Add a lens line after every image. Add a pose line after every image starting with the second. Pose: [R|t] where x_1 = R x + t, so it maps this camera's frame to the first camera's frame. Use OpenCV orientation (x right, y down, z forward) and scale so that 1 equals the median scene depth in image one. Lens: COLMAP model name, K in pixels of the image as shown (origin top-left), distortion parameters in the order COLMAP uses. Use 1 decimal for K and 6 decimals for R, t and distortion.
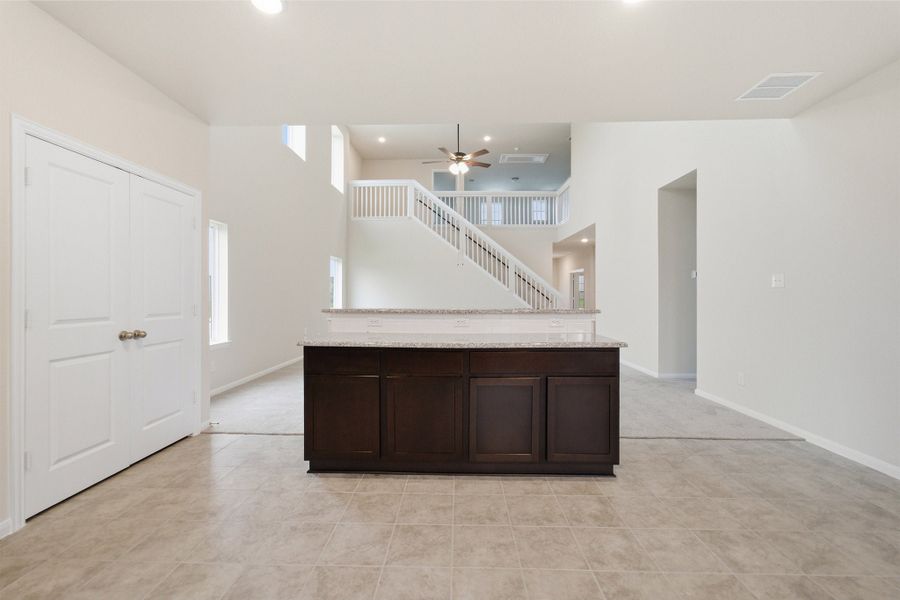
lens RADIAL K [[365.9, 0, 447.1], [0, 365.9, 296.8], [0, 0, 1]] dist [0.000061, -0.000485]
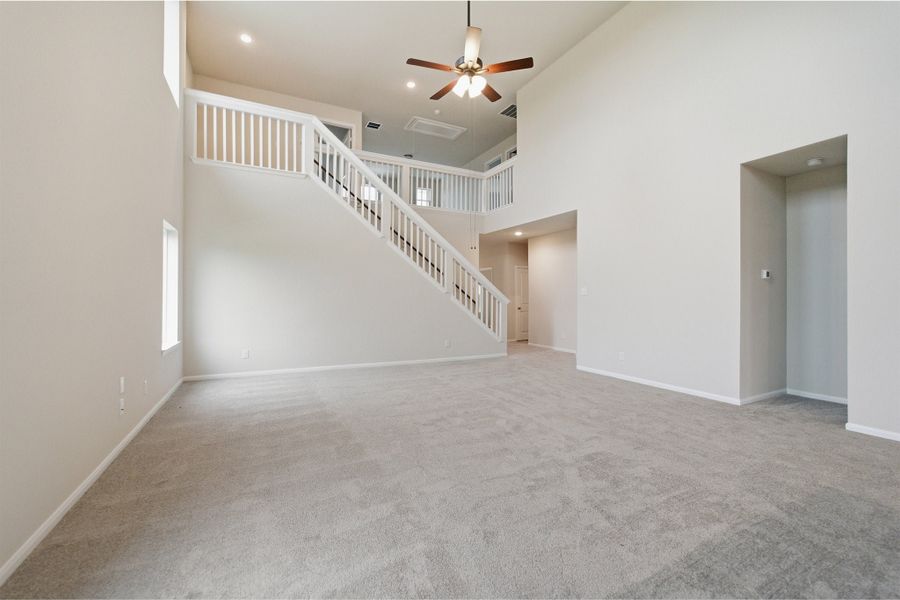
lens RADIAL K [[372.7, 0, 449.3], [0, 372.7, 298.1], [0, 0, 1]] dist [0.016782, 0.000440]
pose [[0.878670, -0.001778, 0.477426, -0.192143], [0.002492, 0.999997, -0.000861, -0.004029], [-0.477423, 0.001947, 0.878672, 0.316889]]
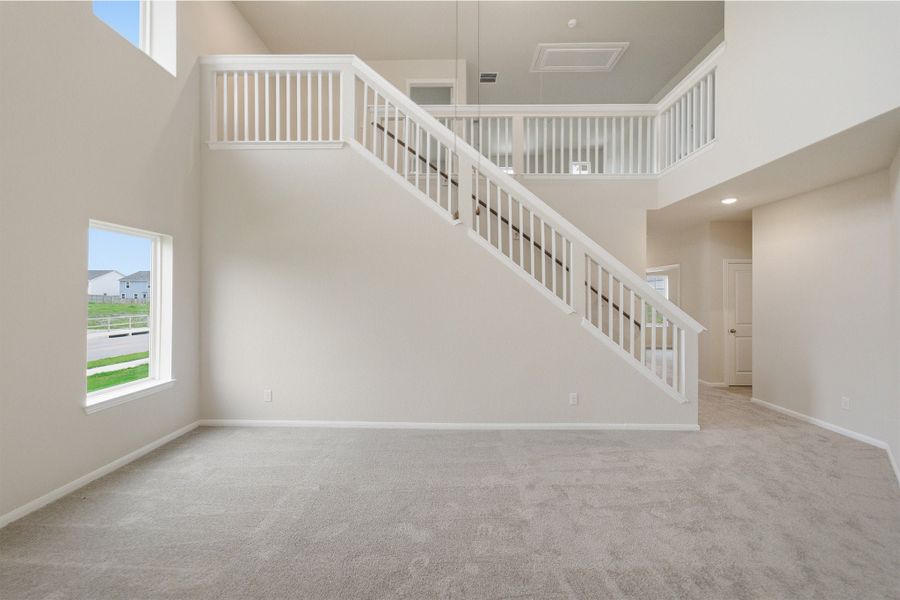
lens RADIAL K [[372.7, 0, 449.3], [0, 372.7, 298.1], [0, 0, 1]] dist [0.016782, 0.000440]
pose [[0.999750, 0.001747, 0.022292, 0.012740], [-0.001817, 0.999993, 0.003120, -0.033673], [-0.022287, -0.003160, 0.999747, 0.548269]]
